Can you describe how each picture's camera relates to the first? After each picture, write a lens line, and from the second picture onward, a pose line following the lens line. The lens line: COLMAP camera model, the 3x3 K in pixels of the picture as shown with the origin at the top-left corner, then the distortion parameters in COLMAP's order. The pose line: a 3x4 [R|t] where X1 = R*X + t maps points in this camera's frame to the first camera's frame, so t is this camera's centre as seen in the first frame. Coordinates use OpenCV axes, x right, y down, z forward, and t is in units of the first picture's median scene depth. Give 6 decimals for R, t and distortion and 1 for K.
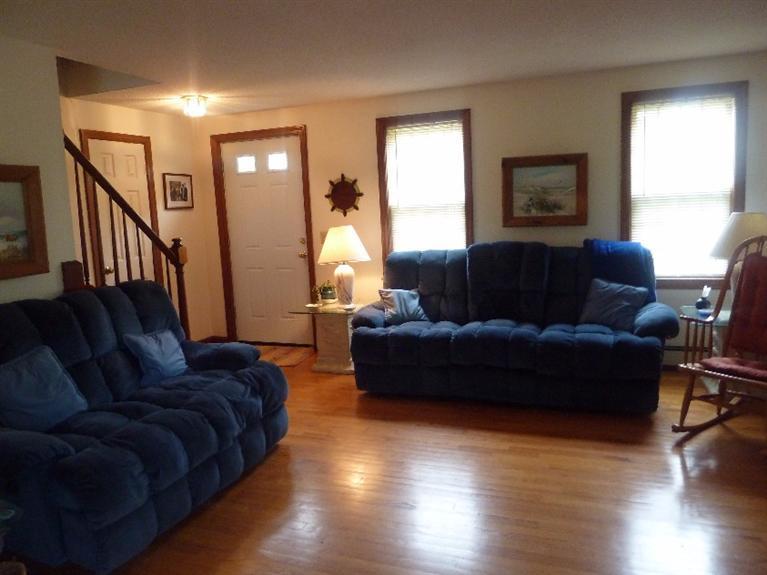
lens RADIAL K [[571.6, 0, 383.6], [0, 571.6, 287.3], [0, 0, 1]] dist [-0.034078, 0.004439]
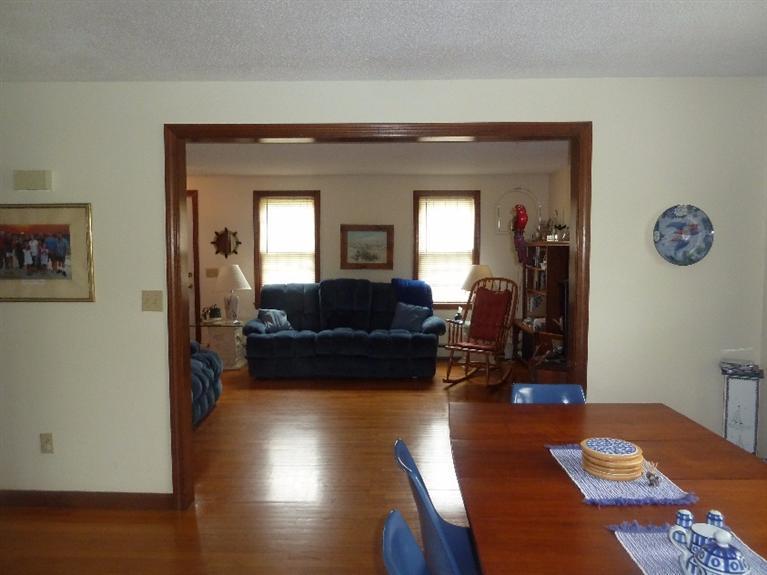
lens RADIAL K [[571.6, 0, 385.7], [0, 571.6, 287.4], [0, 0, 1]] dist [-0.034078, 0.004439]
pose [[0.932928, 0.020644, 0.359471, -0.239227], [0.006345, 0.997258, -0.073737, 0.059113], [-0.360007, 0.071072, 0.930238, -0.483991]]
